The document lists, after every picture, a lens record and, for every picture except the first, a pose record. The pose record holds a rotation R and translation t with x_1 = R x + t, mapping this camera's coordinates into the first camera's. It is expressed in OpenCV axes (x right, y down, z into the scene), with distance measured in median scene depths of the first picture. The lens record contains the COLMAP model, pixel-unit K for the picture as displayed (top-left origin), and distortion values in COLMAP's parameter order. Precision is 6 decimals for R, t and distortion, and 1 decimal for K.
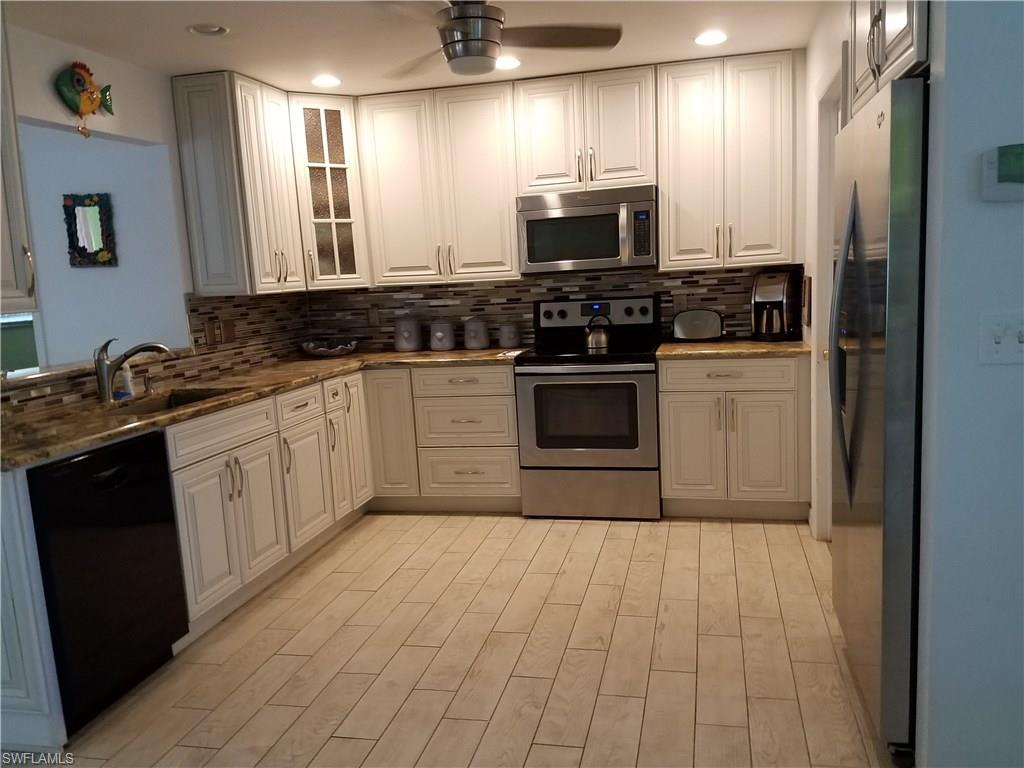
lens RADIAL K [[813.6, 0, 515.8], [0, 813.6, 400.2], [0, 0, 1]] dist [0.210052, -0.314733]
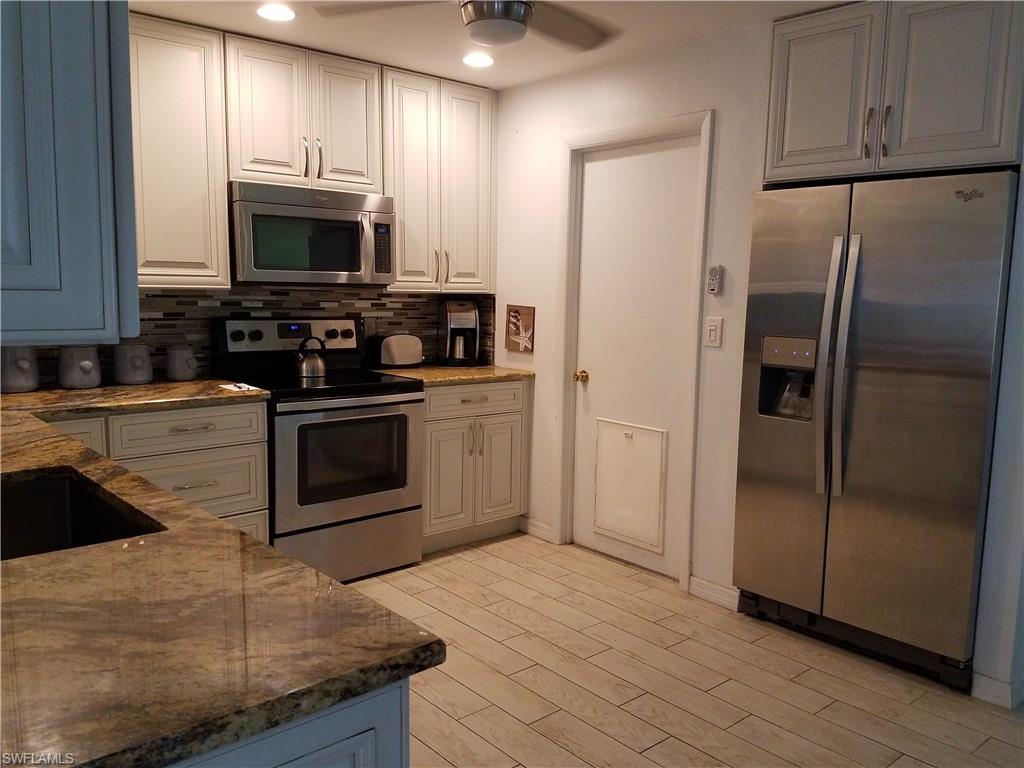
lens RADIAL K [[813.6, 0, 515.8], [0, 813.6, 400.2], [0, 0, 1]] dist [0.210052, -0.314733]
pose [[0.583621, -0.051986, 0.810360, -0.487043], [0.073912, 0.997207, 0.010742, -0.035882], [-0.808655, 0.053626, 0.585834, 0.357802]]
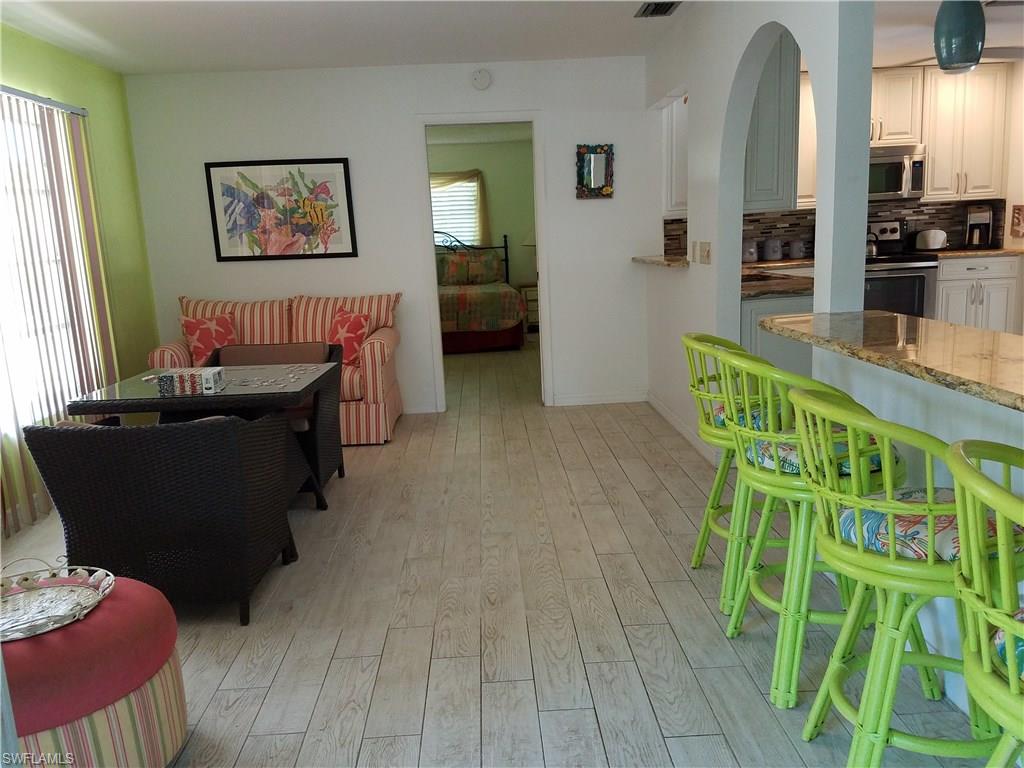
lens RADIAL K [[813.6, 0, 515.8], [0, 813.6, 400.2], [0, 0, 1]] dist [0.210052, -0.314733]
pose [[0.964696, -0.047463, 0.259054, -0.953093], [0.038619, 0.998488, 0.039125, 0.115430], [-0.260520, -0.027739, 0.965070, -0.298338]]
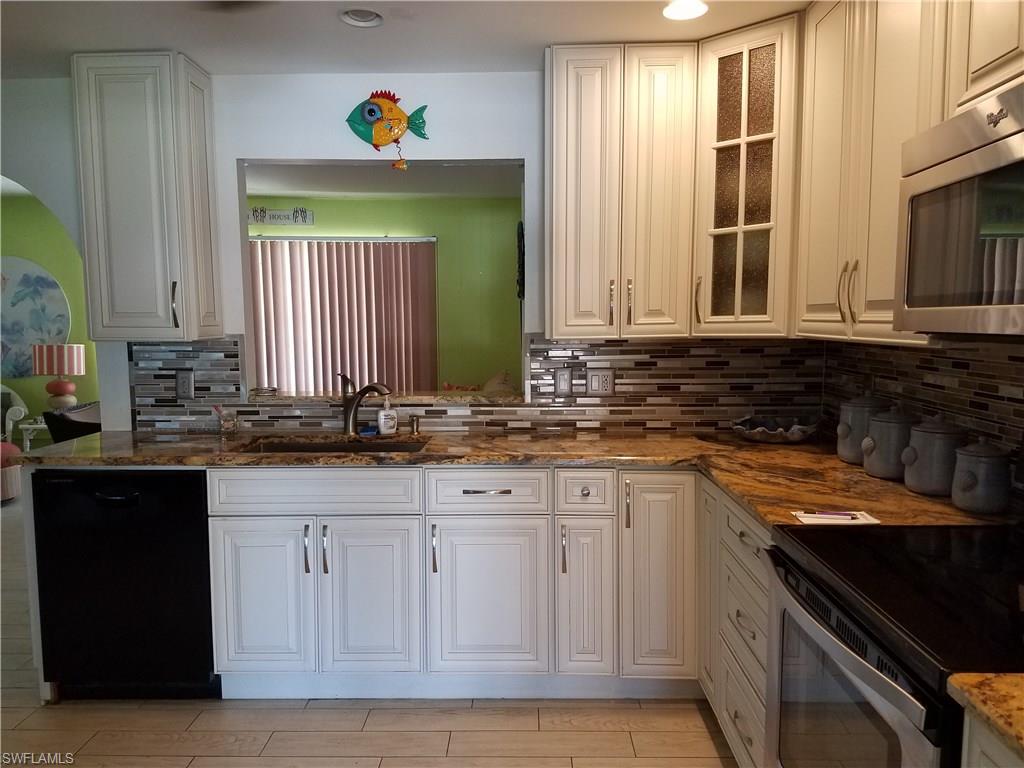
lens RADIAL K [[813.6, 0, 515.8], [0, 813.6, 400.2], [0, 0, 1]] dist [0.210052, -0.314733]
pose [[0.201033, 0.150829, -0.967903, 0.386039], [-0.159813, 0.979887, 0.119504, -0.144933], [0.966460, 0.130659, 0.221095, 0.749024]]
